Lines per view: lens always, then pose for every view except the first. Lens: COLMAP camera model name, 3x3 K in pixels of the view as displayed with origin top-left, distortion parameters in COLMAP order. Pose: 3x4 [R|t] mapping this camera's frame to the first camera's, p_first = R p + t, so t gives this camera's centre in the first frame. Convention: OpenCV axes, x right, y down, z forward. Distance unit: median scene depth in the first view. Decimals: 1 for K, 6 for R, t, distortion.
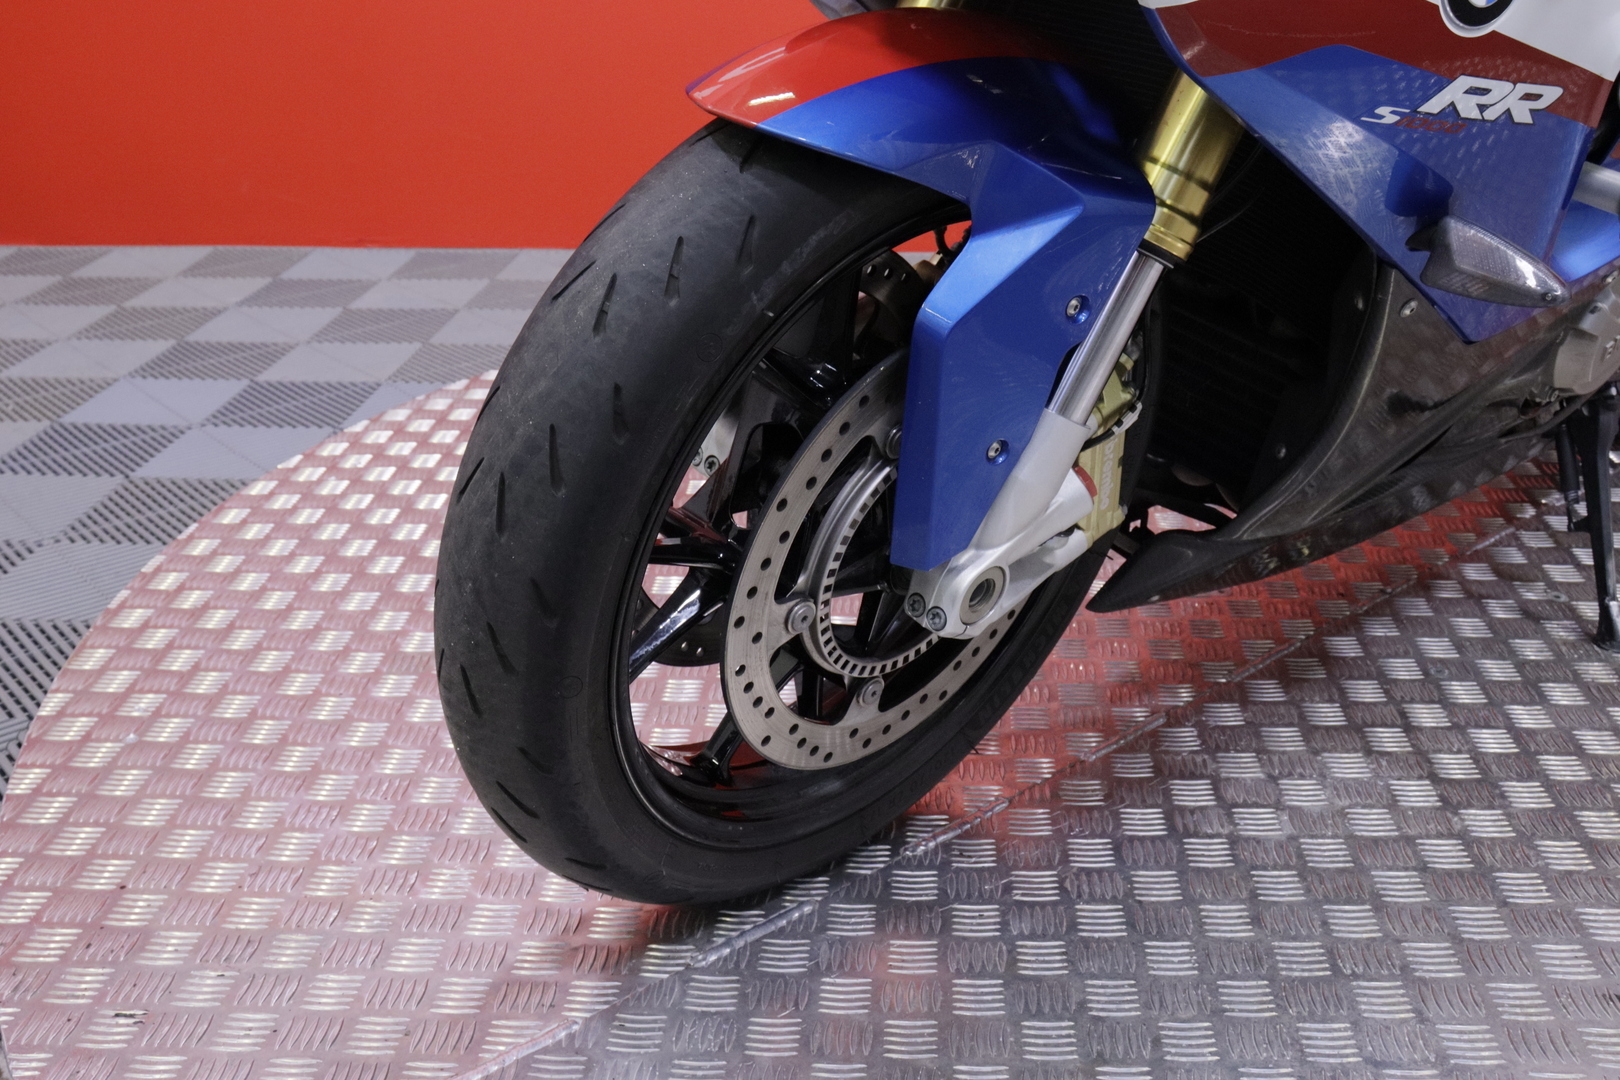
lens RADIAL K [[1762.6, 0, 794.4], [0, 1762.6, 534.4], [0, 0, 1]] dist [-0.026260, 0.000000]
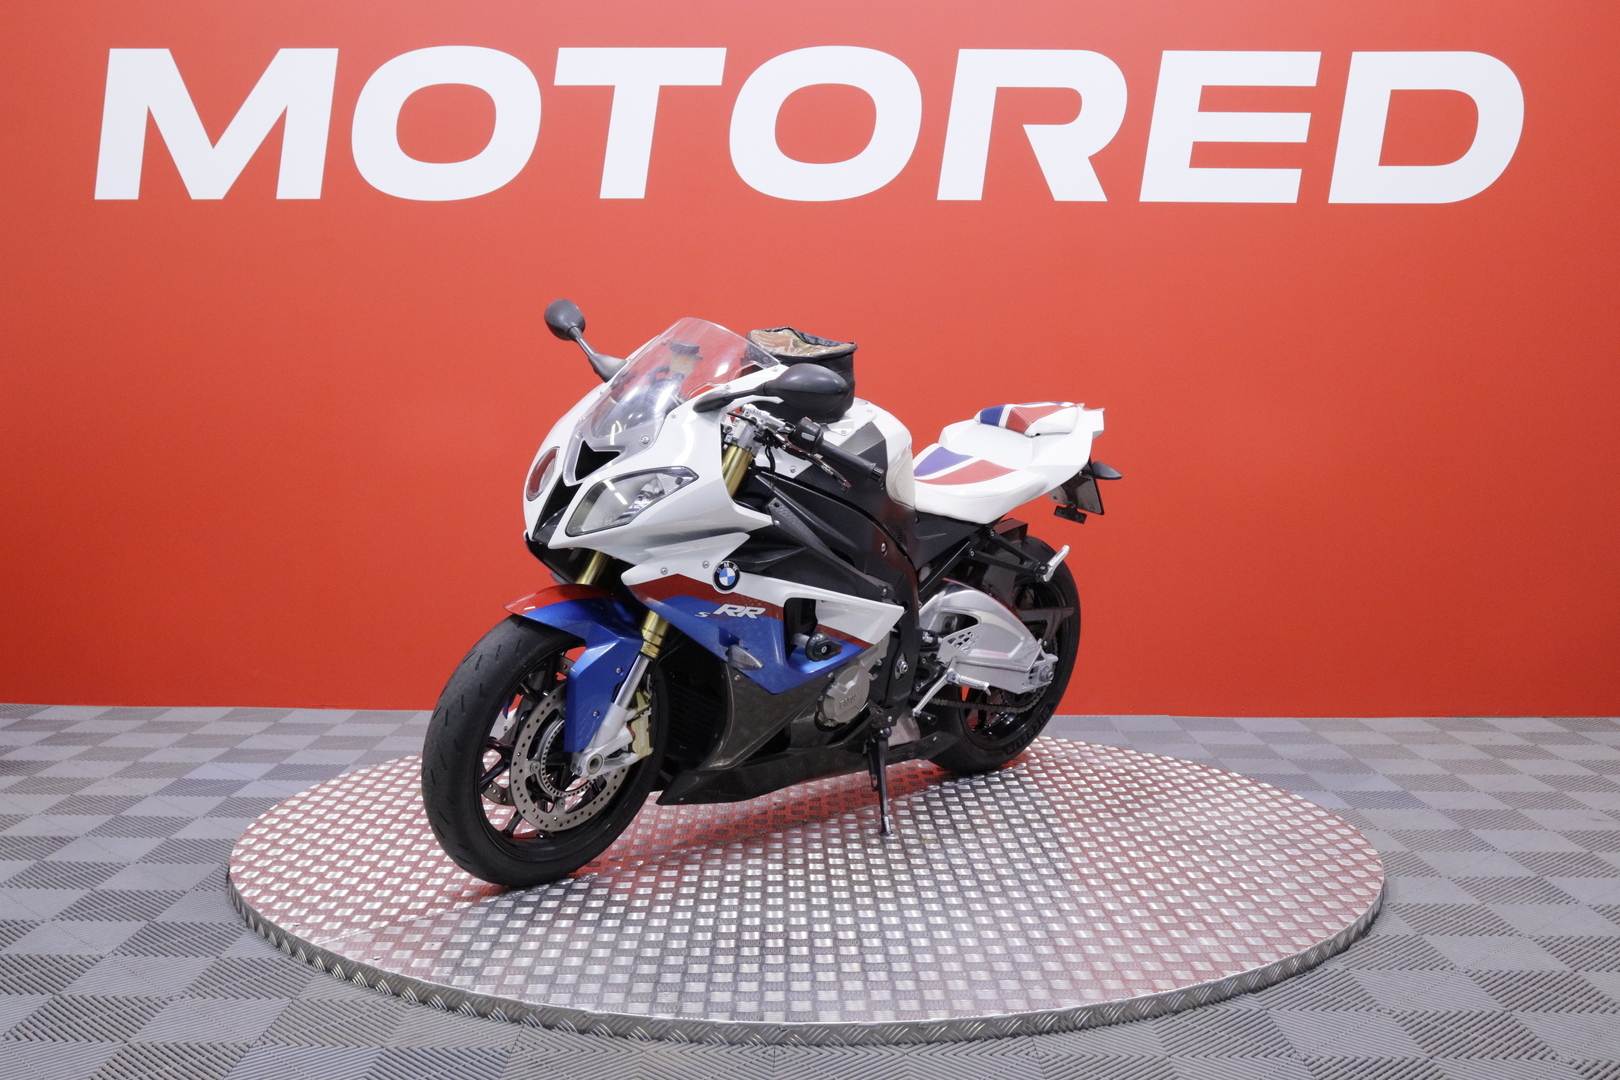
lens RADIAL K [[1762.6, 0, 806.0], [0, 1762.6, 538.6], [0, 0, 1]] dist [-0.026260, 0.000000]
pose [[0.995974, 0.013863, 0.088565, 0.210148], [0.013547, 0.953346, -0.301576, 0.639133], [-0.088614, 0.301561, 0.949320, -2.261742]]
